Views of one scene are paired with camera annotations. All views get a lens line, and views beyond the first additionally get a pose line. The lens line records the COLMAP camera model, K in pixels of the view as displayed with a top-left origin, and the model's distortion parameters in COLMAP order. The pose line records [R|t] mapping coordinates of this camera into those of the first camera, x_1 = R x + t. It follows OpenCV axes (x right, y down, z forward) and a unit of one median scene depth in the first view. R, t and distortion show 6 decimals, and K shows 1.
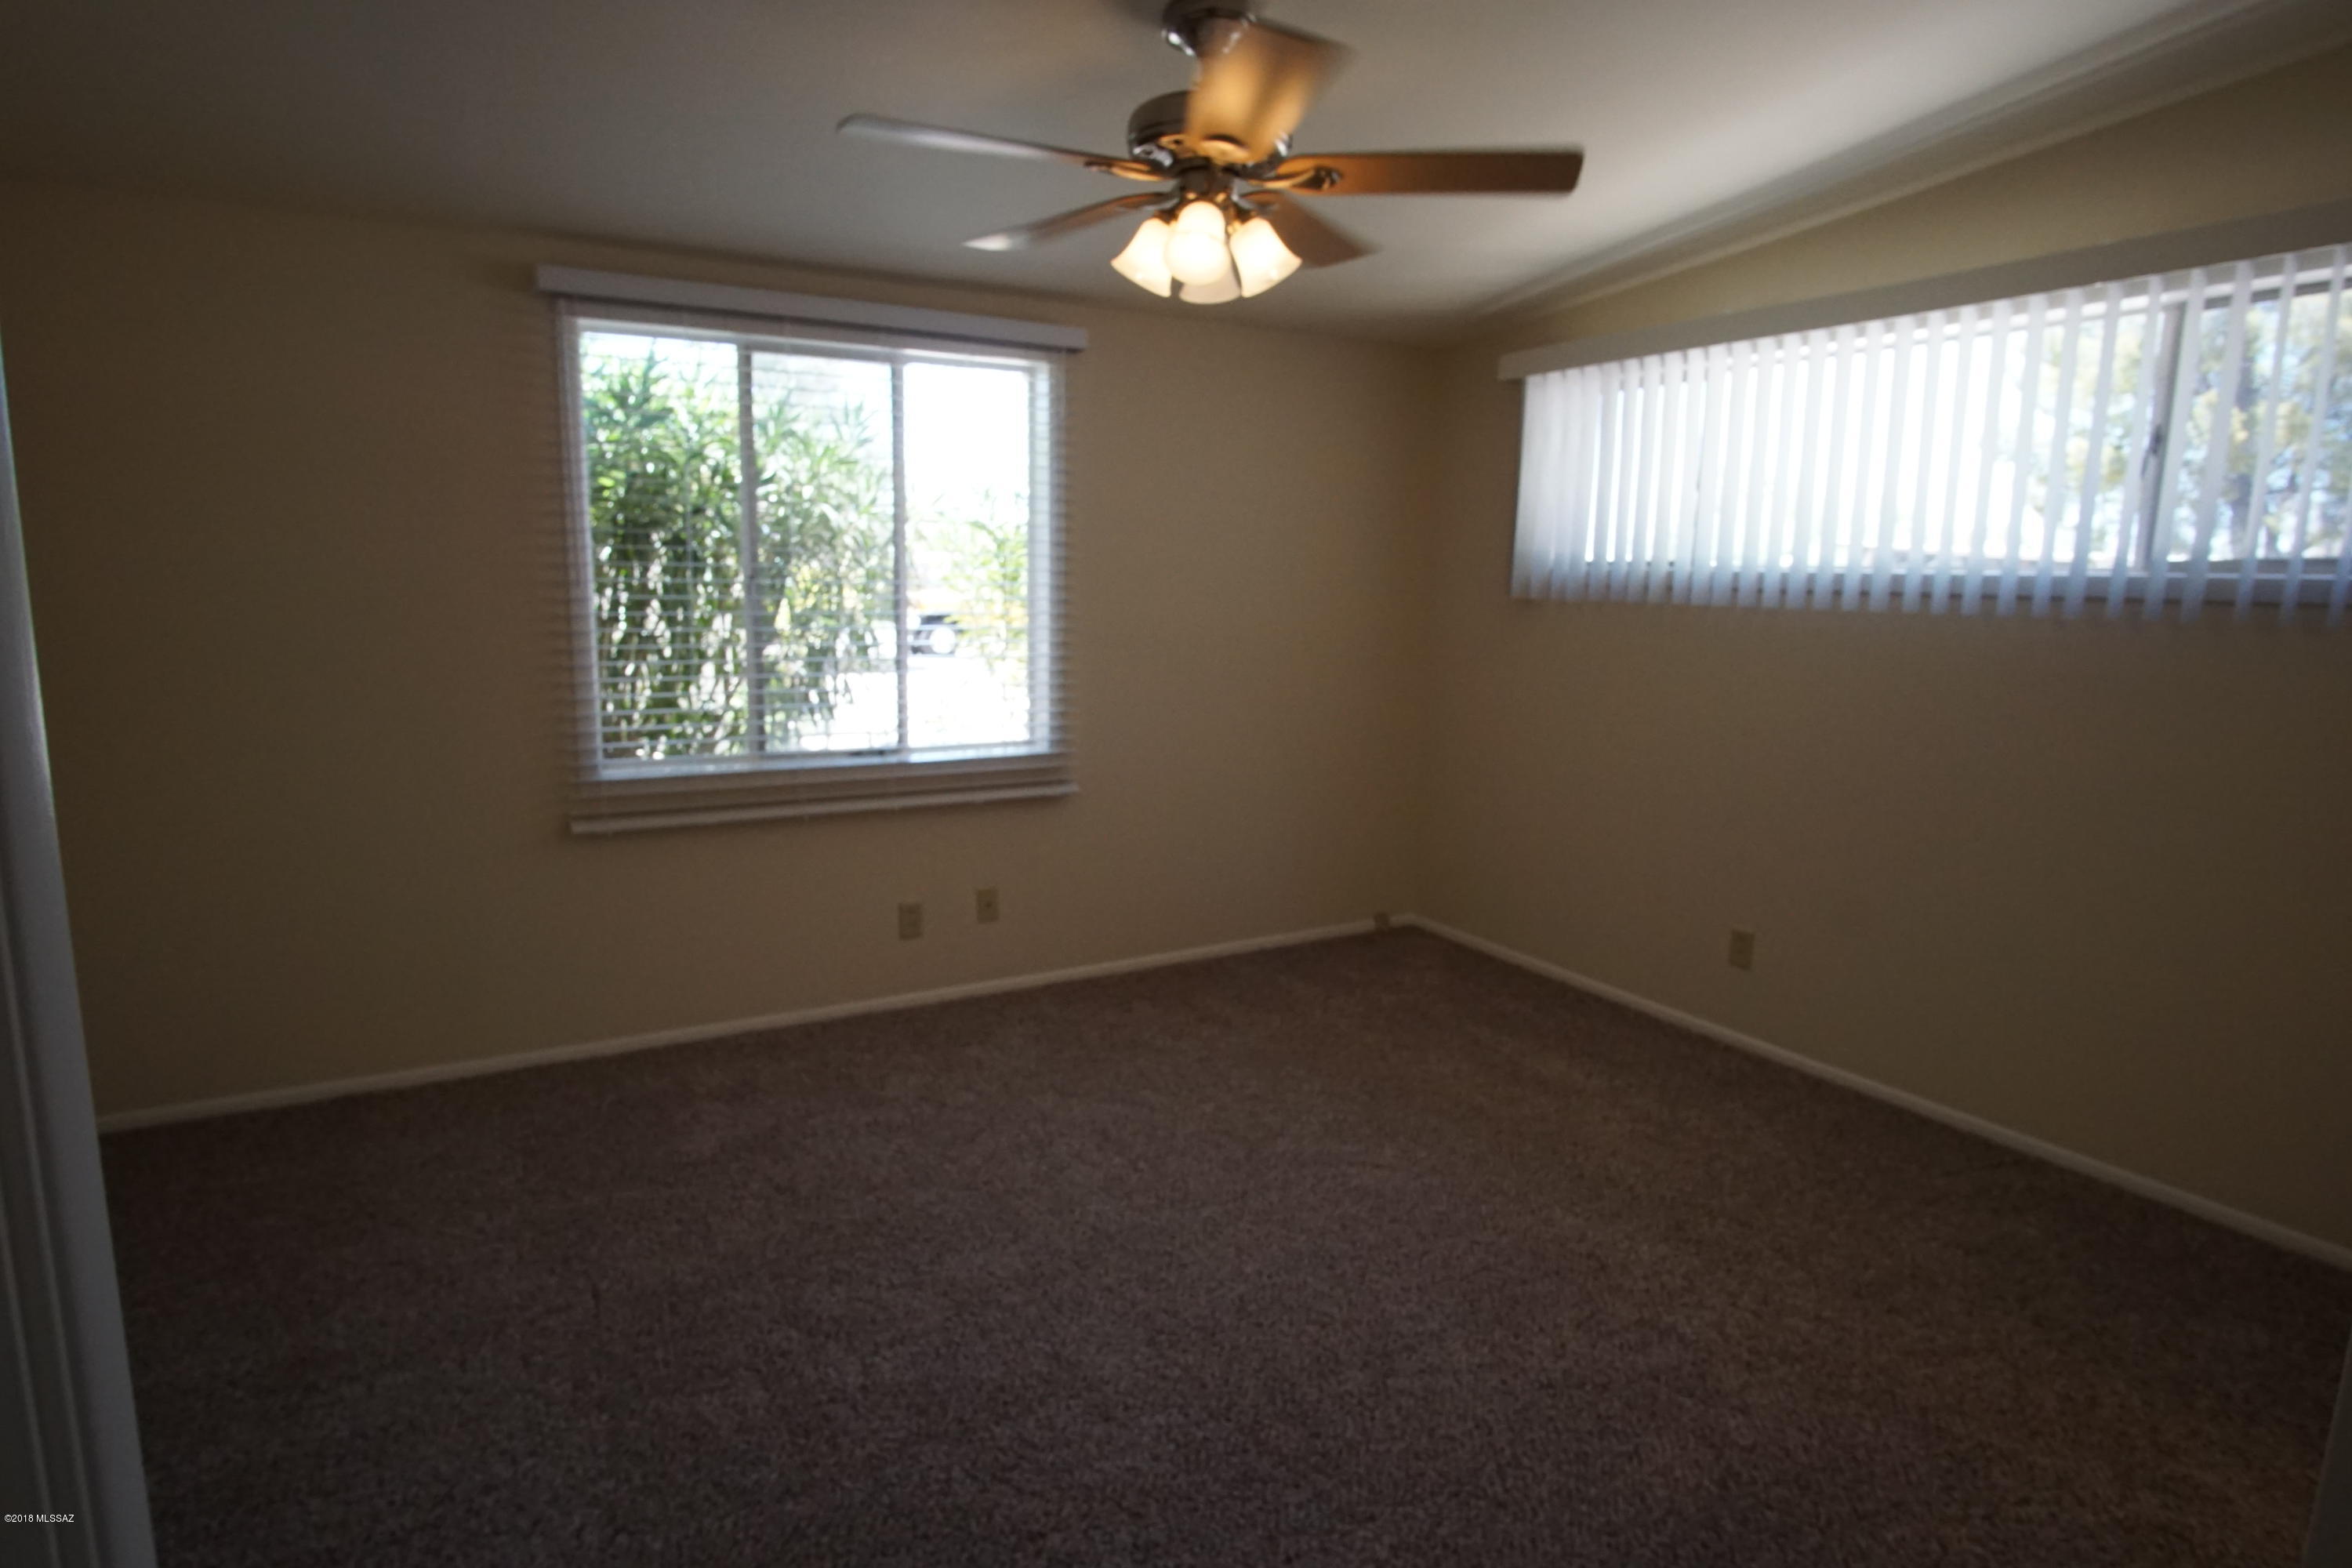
lens RADIAL K [[1286.9, 0, 1188.0], [0, 1286.9, 782.2], [0, 0, 1]] dist [-0.023021, 0.003319]
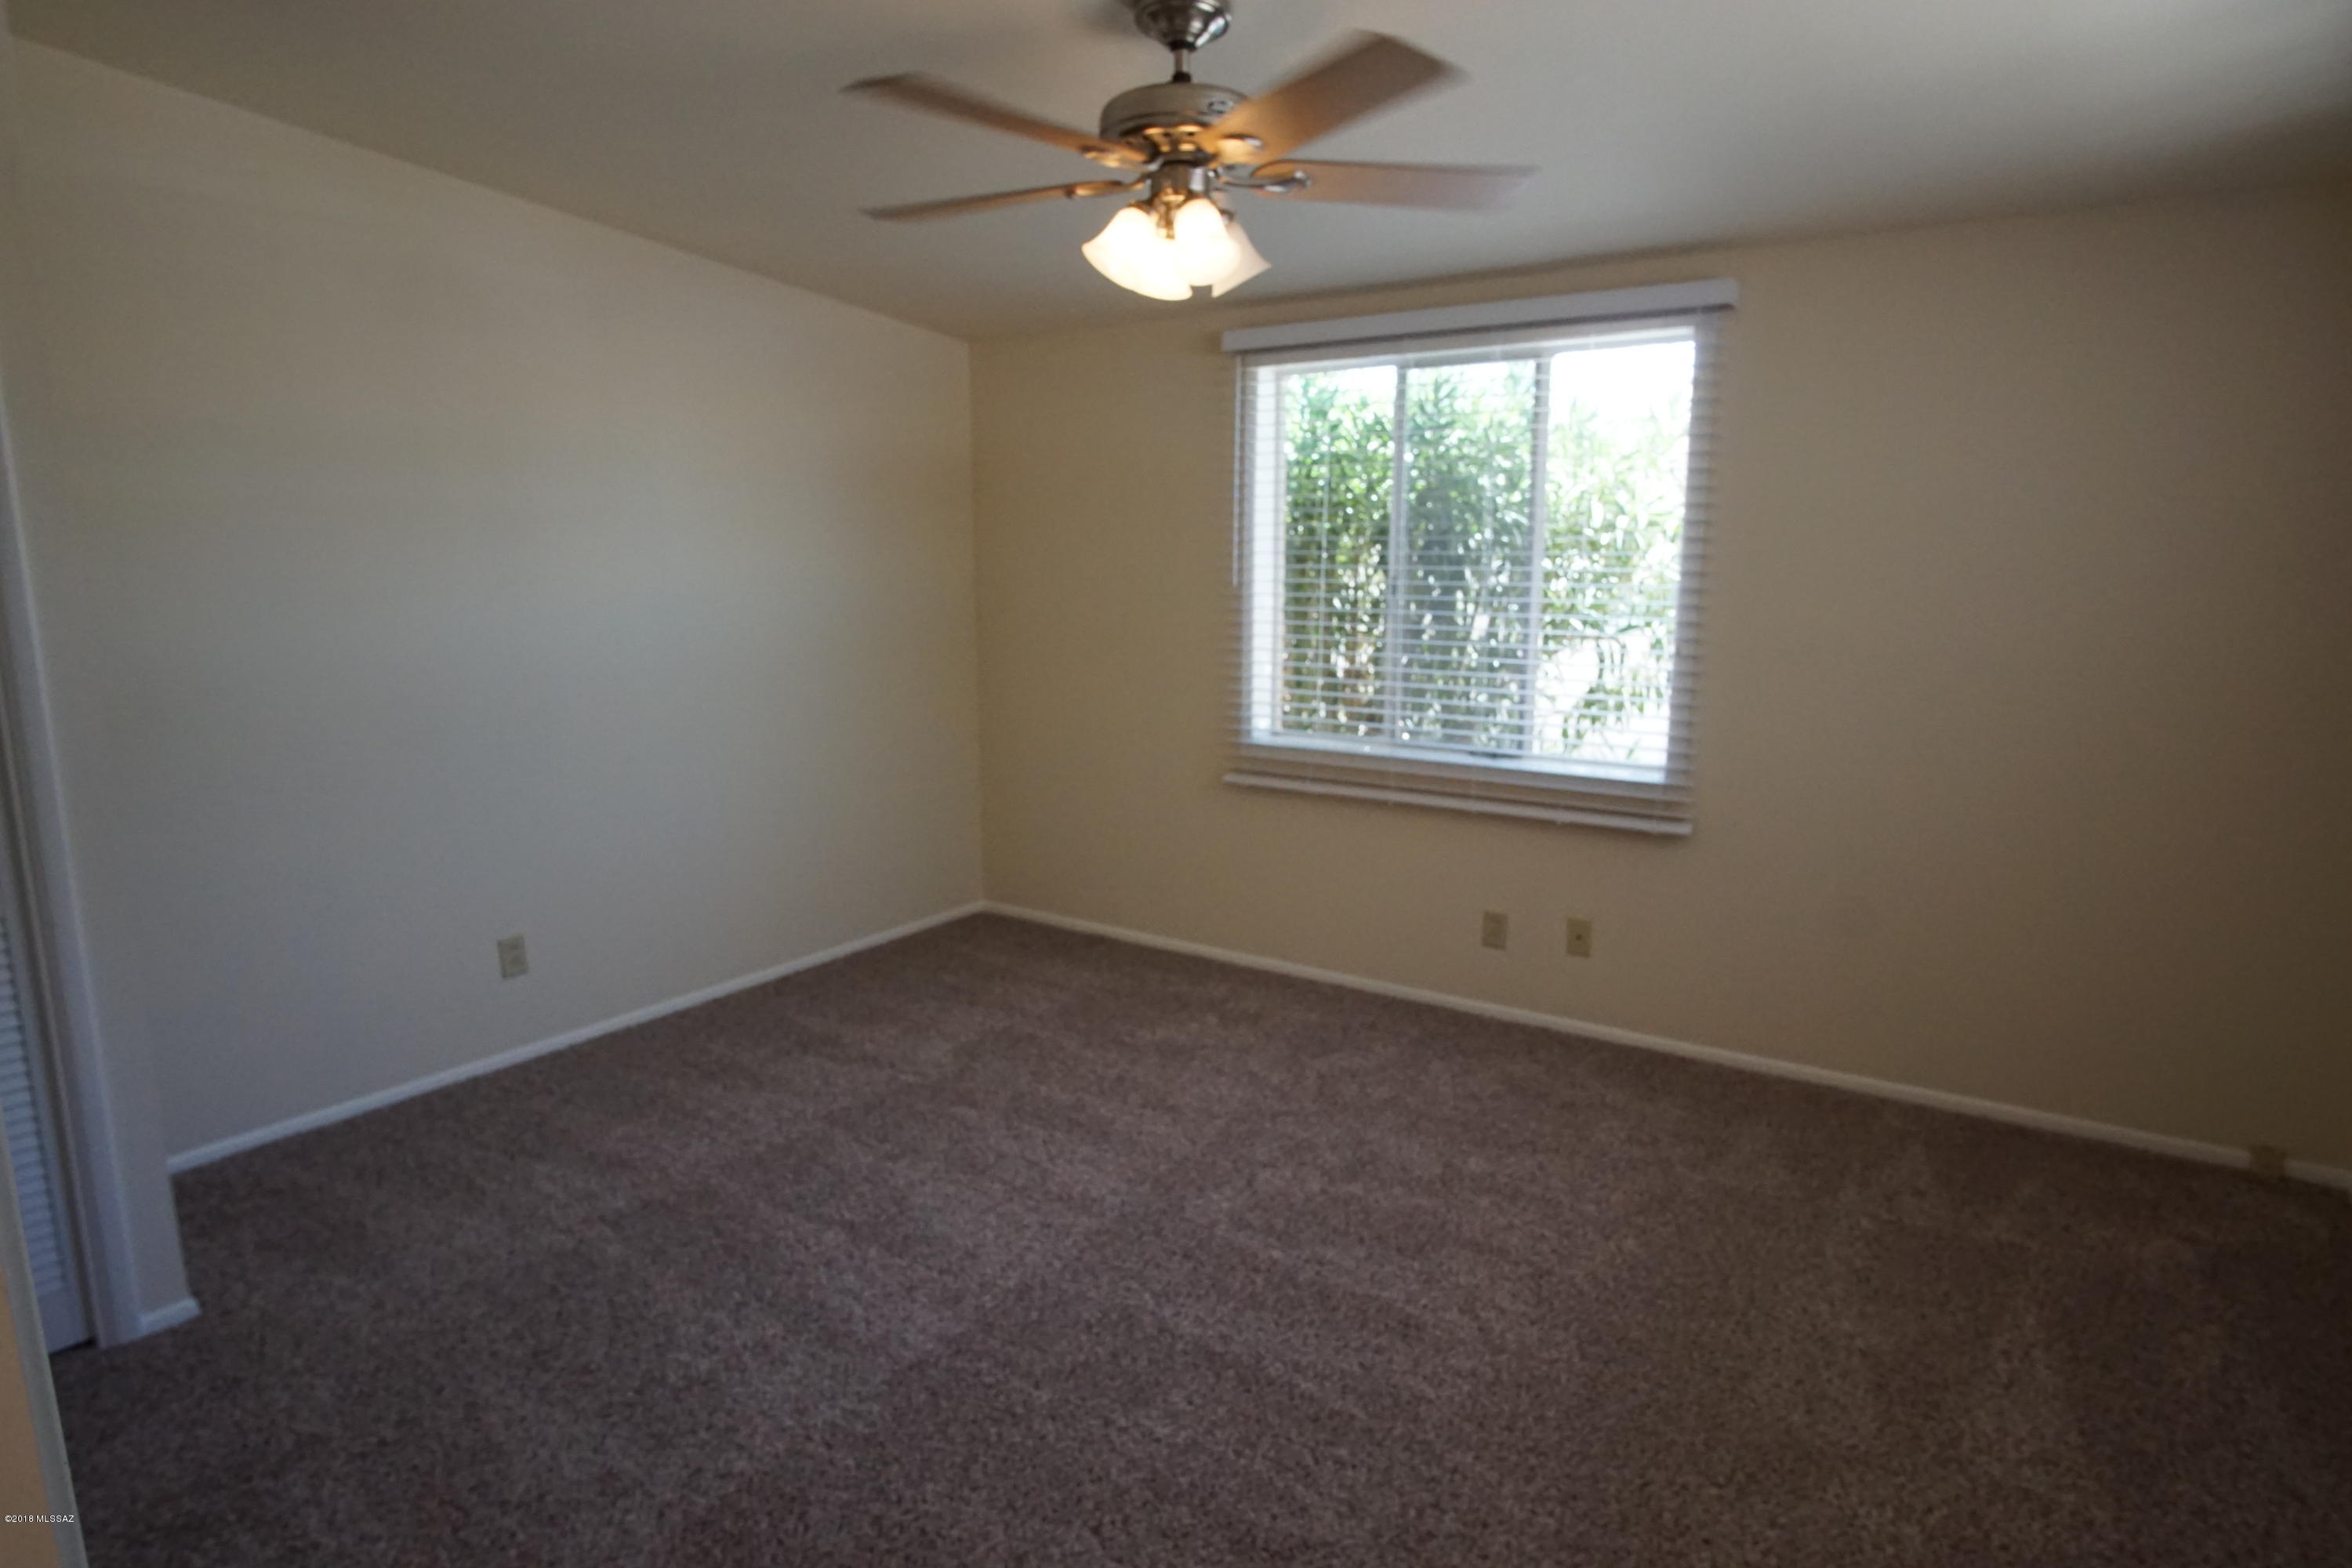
lens RADIAL K [[1286.9, 0, 1188.0], [0, 1286.9, 782.2], [0, 0, 1]] dist [-0.023021, 0.003319]
pose [[0.433734, 0.133990, -0.891023, 0.567694], [-0.148828, 0.985952, 0.075818, -0.044578], [0.888665, 0.099724, 0.447583, 0.368875]]
